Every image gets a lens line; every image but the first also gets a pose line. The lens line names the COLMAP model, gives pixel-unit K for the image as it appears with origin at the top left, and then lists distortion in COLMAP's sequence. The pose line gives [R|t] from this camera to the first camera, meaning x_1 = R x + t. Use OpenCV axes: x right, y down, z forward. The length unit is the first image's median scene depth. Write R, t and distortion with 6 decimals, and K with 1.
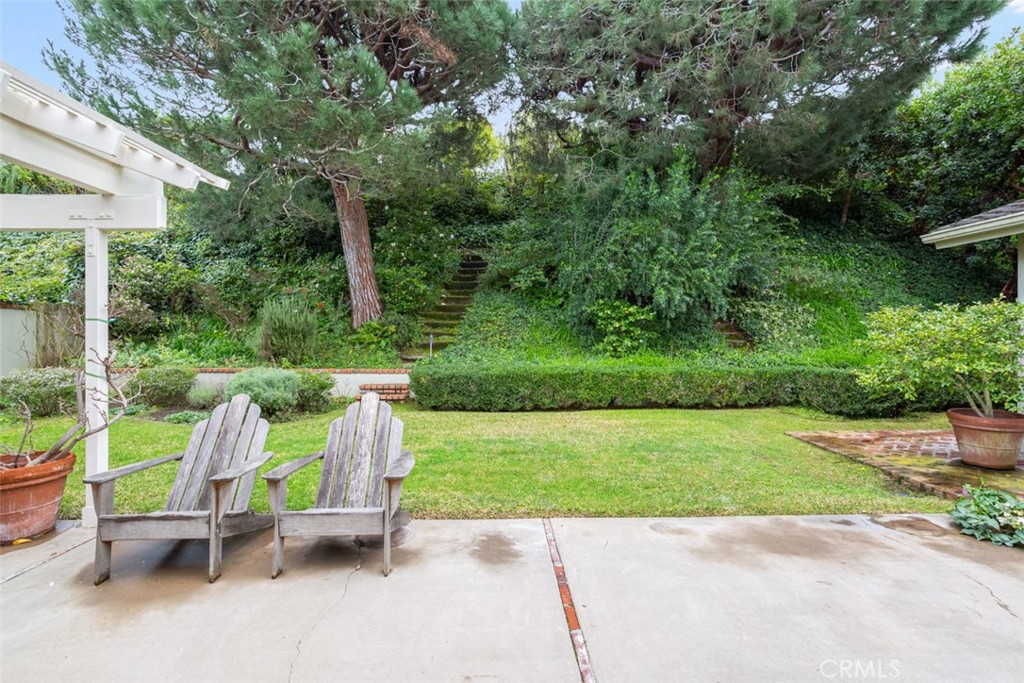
lens RADIAL K [[492.5, 0, 504.2], [0, 492.5, 334.6], [0, 0, 1]] dist [-0.036958, 0.014357]
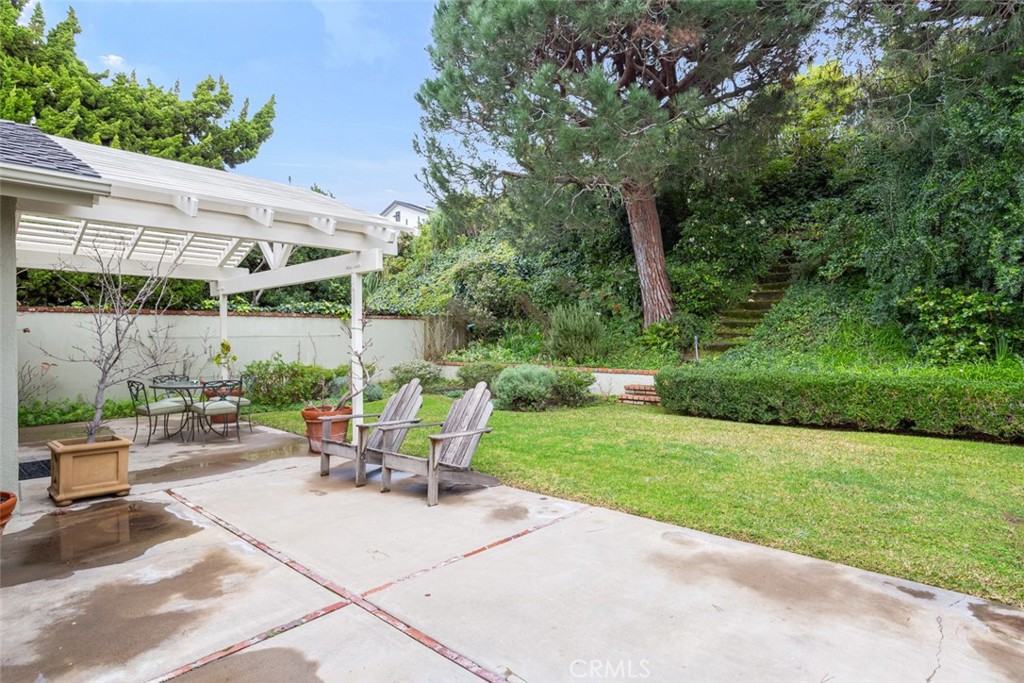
lens RADIAL K [[545.8, 0, 513.3], [0, 545.8, 340.5], [0, 0, 1]] dist [-0.023924, 0.010384]
pose [[0.737294, 0.001605, -0.675570, 0.332058], [0.005103, 0.999955, 0.007945, -0.000804], [0.675552, -0.009306, 0.737253, -0.002989]]
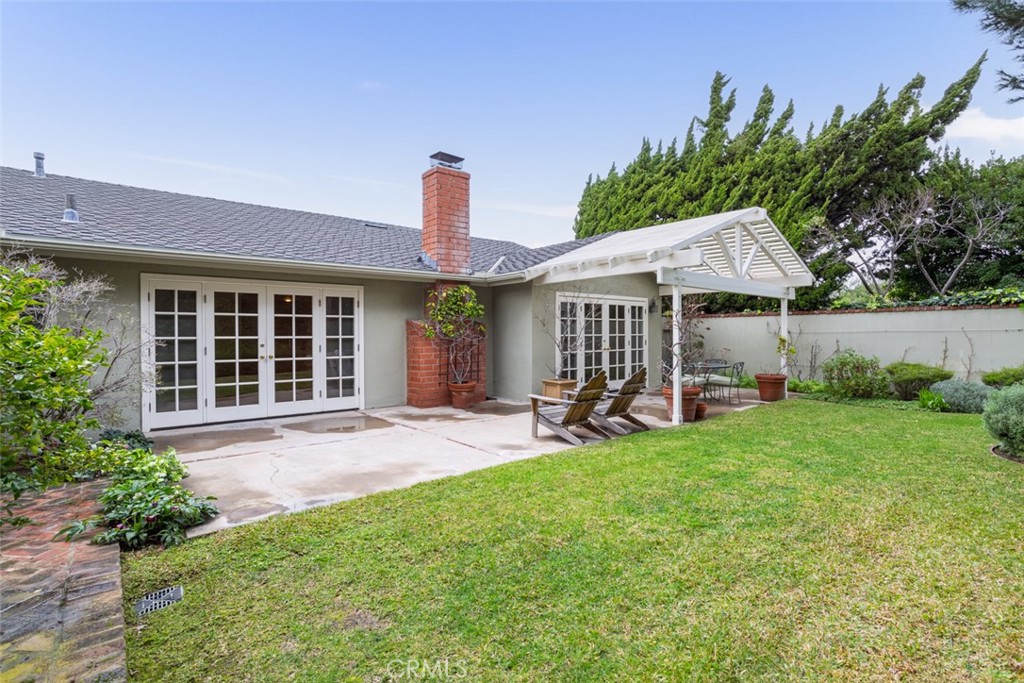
lens RADIAL K [[492.5, 0, 512.1], [0, 492.5, 336.4], [0, 0, 1]] dist [-0.036958, 0.014357]
pose [[-0.764983, 0.007976, -0.644001, 0.451352], [0.006818, 0.999968, 0.004286, -0.003498], [0.644014, -0.001112, -0.765013, 0.909394]]
